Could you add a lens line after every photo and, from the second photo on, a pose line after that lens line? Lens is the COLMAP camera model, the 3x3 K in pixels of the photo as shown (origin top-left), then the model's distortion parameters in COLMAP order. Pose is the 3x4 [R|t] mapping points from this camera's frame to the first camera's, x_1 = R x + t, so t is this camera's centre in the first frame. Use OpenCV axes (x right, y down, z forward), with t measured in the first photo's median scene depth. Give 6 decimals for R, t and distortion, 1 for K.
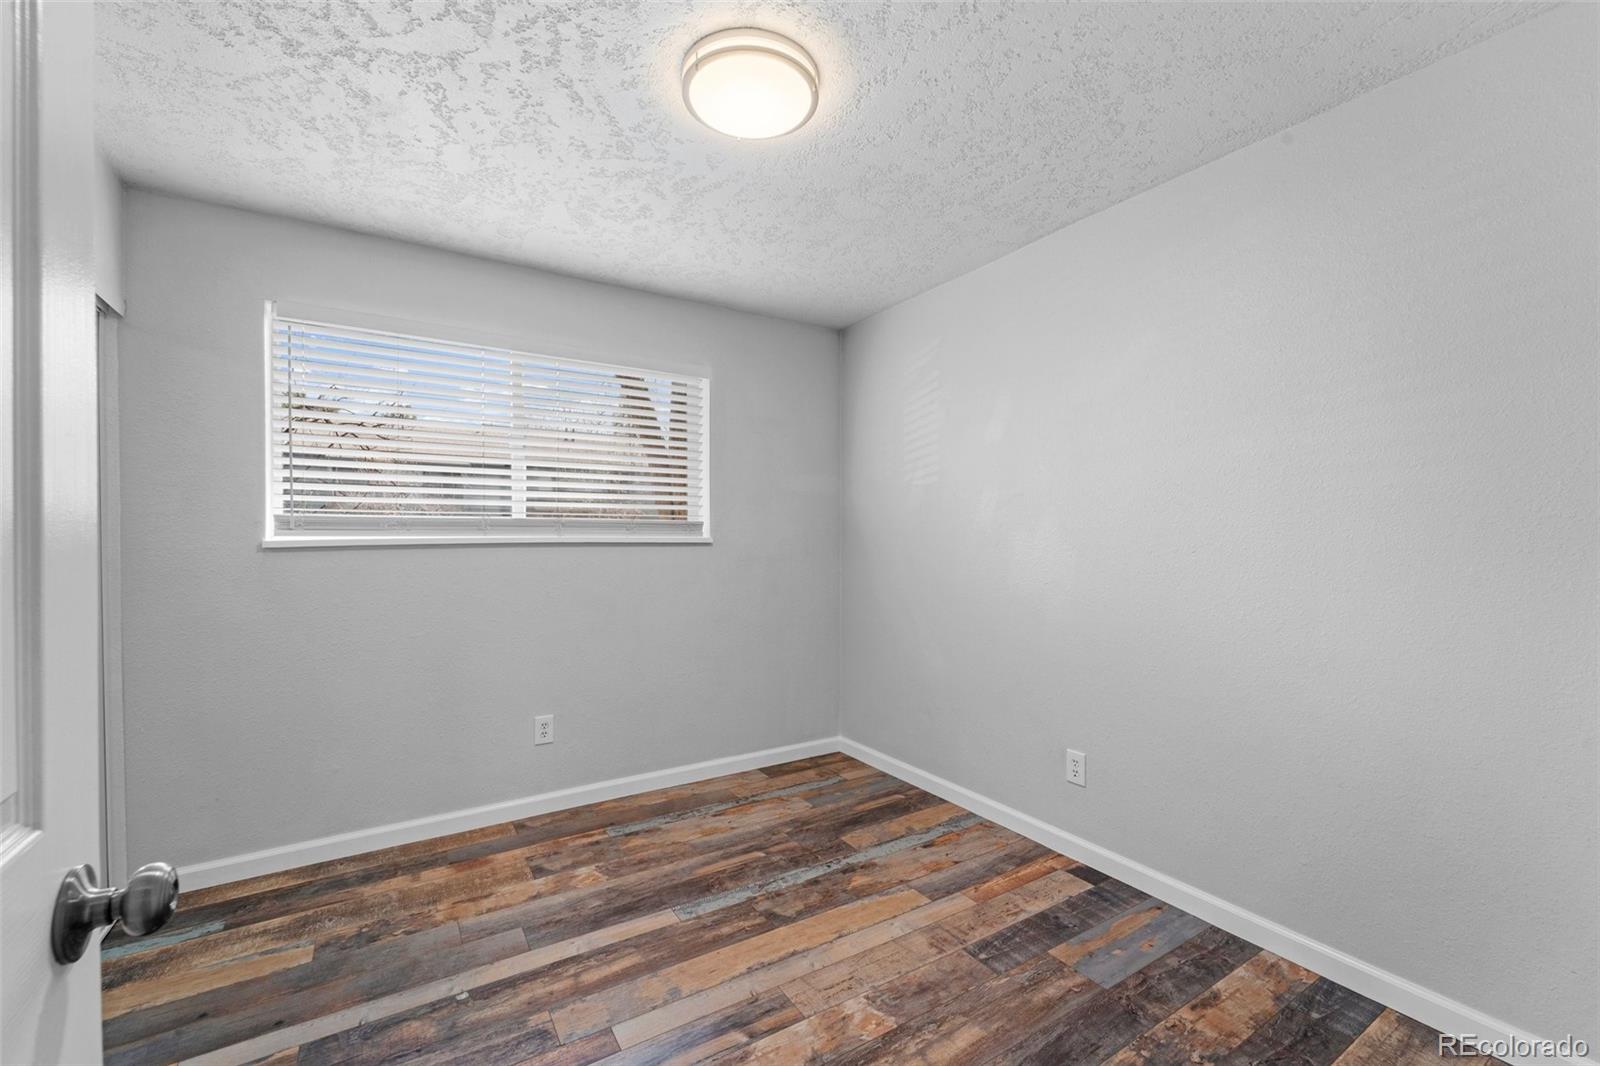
lens RADIAL K [[647.2, 0, 803.5], [0, 647.2, 542.7], [0, 0, 1]] dist [0.000184, -0.000521]
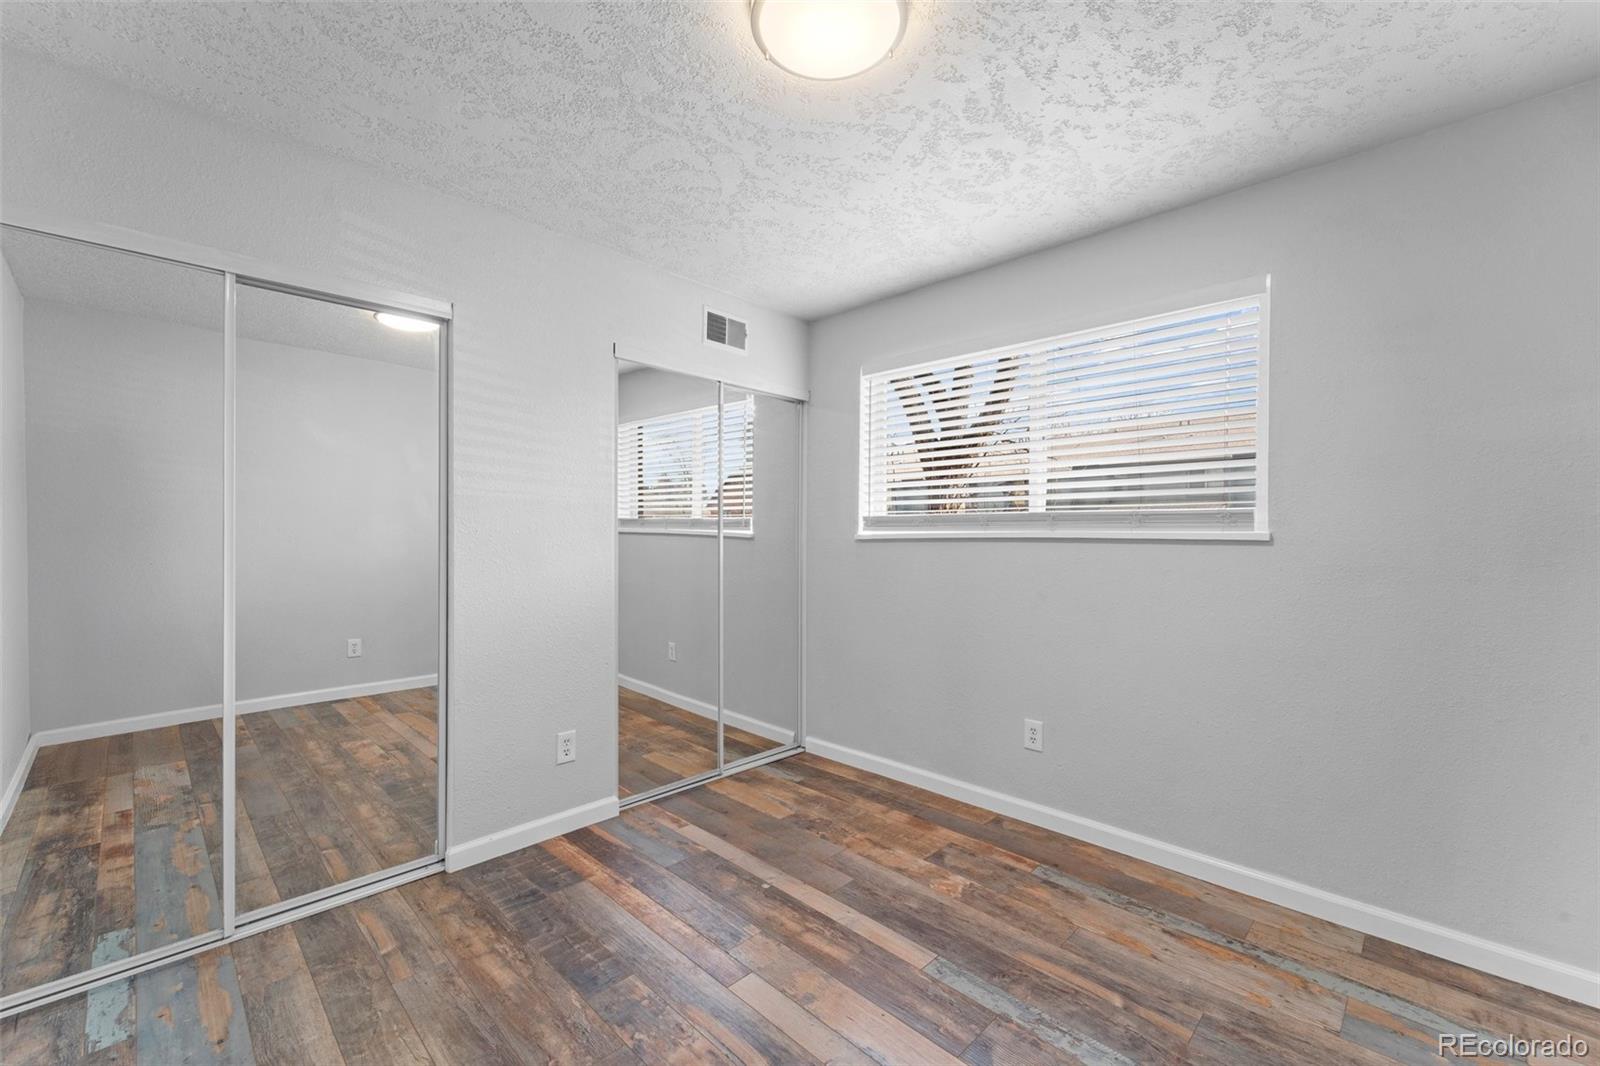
lens RADIAL K [[643.1, 0, 800.0], [0, 643.1, 533.0], [0, 0, 1]] dist [-0.000058, -0.000898]
pose [[0.240133, 0.000536, -0.970740, 0.519409], [-0.009904, 0.999949, -0.001898, -0.001999], [0.970690, 0.010070, 0.240126, 0.529065]]
